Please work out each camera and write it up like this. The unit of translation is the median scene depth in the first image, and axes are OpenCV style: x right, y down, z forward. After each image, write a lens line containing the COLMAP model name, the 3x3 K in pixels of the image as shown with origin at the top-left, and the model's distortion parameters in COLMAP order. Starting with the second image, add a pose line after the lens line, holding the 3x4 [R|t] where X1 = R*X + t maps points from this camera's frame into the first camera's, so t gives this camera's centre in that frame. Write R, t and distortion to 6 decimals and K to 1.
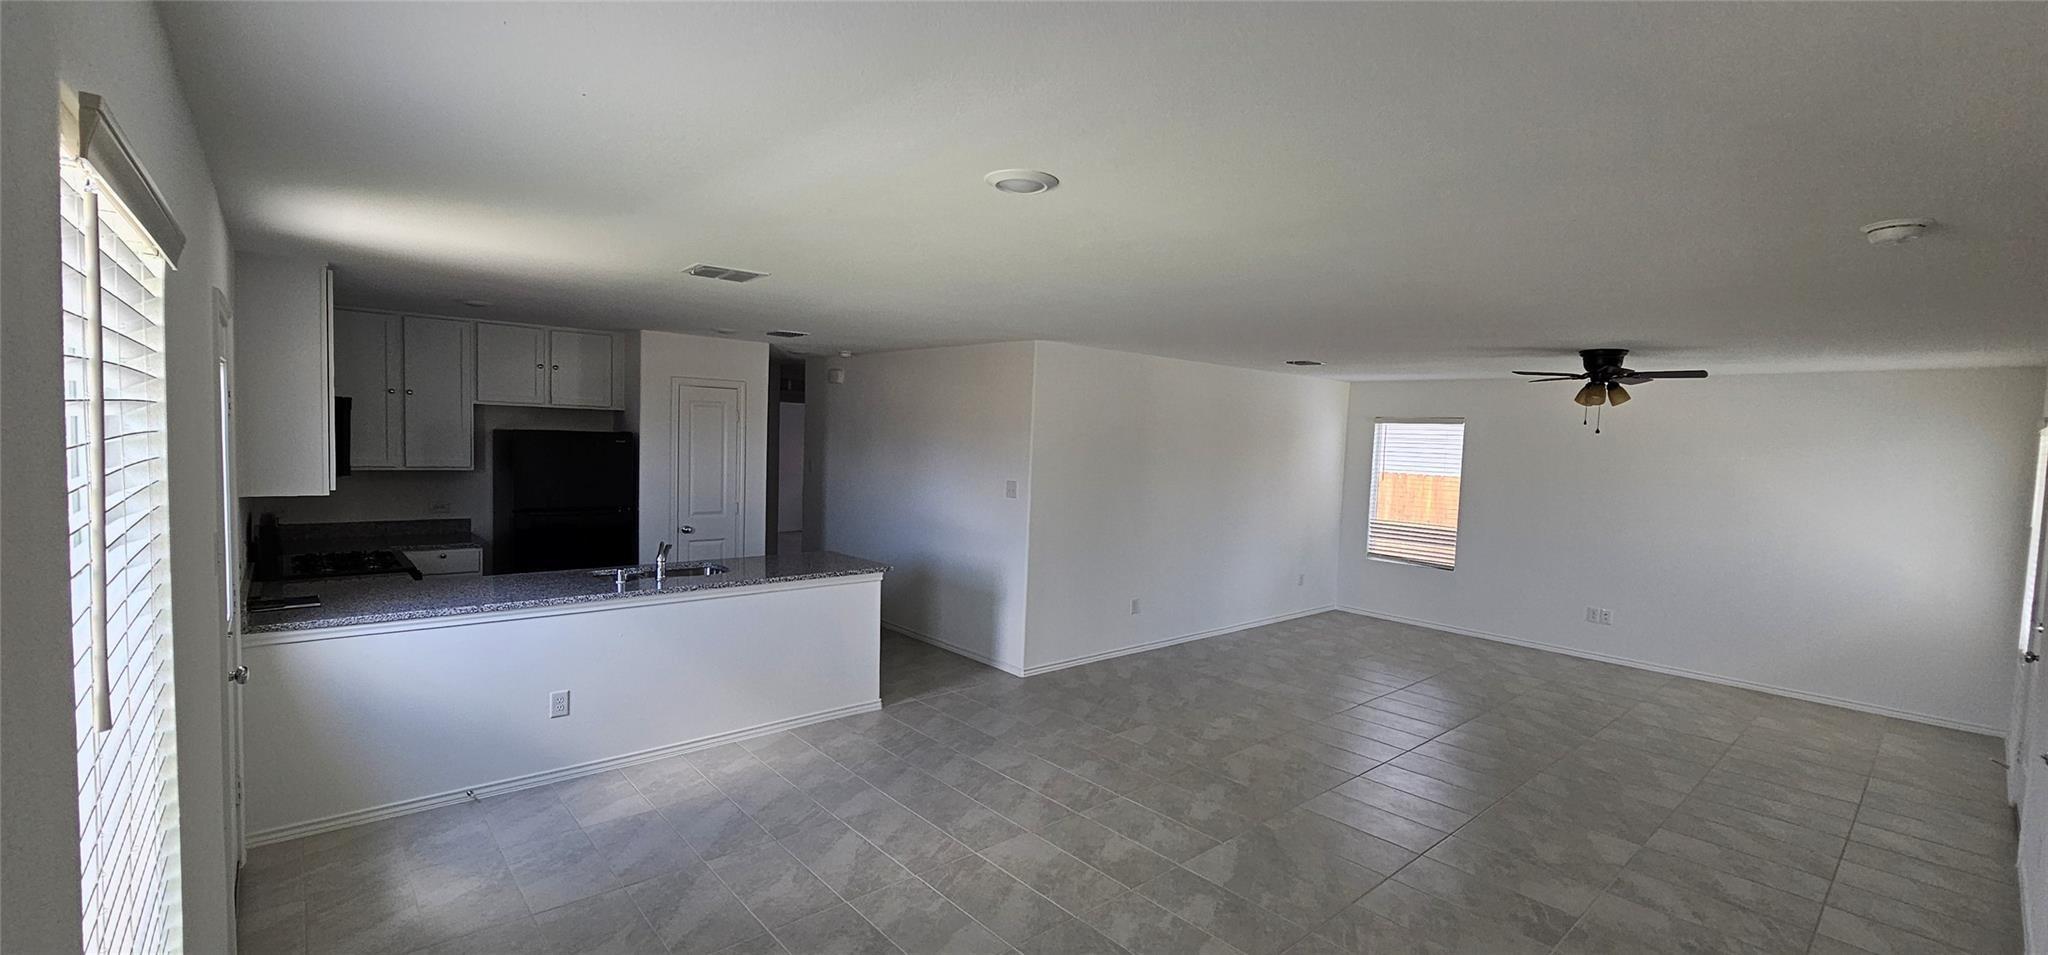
lens RADIAL K [[837.3, 0, 1033.2], [0, 837.3, 492.1], [0, 0, 1]] dist [0.000760, -0.000540]
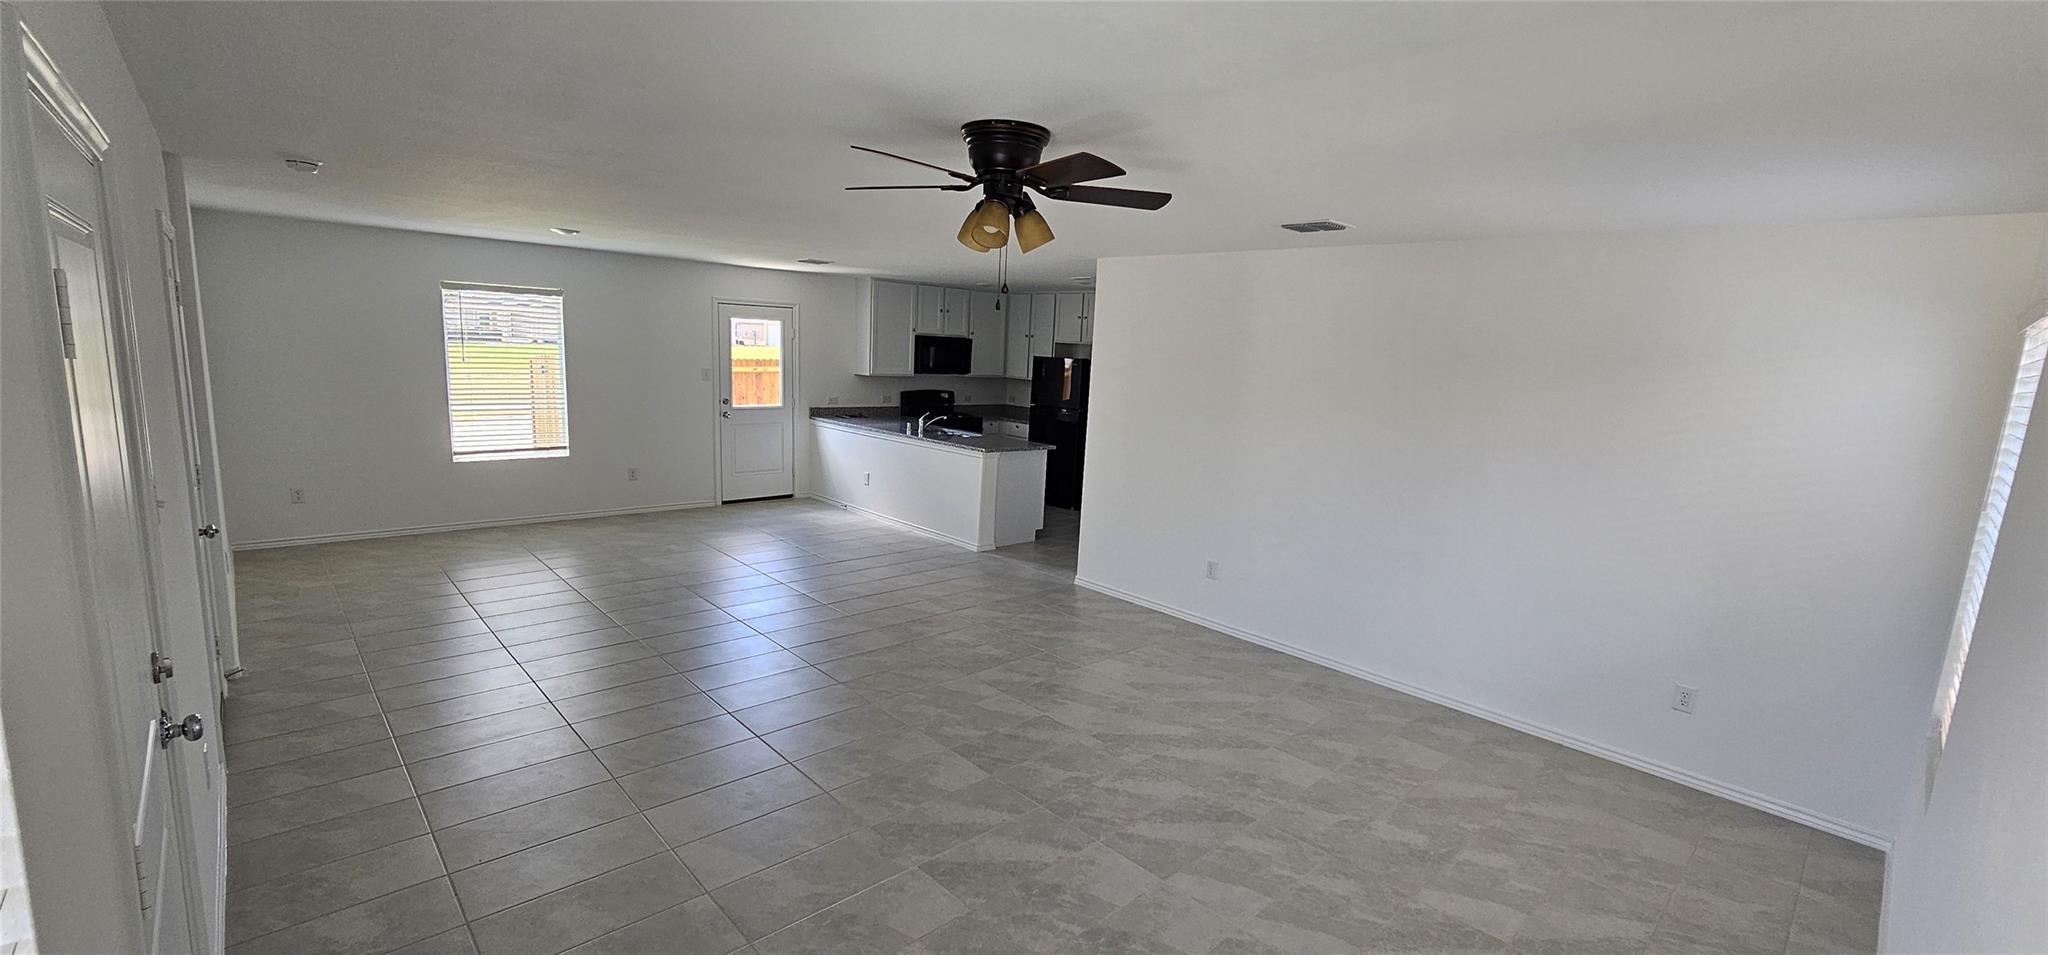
lens RADIAL K [[837.3, 0, 1030.9], [0, 837.3, 479.4], [0, 0, 1]] dist [0.000760, -0.000540]
pose [[0.042894, 0.122305, -0.991565, 1.040327], [-0.130127, 0.984708, 0.115830, -0.022240], [0.990569, 0.124061, 0.058153, 0.895049]]
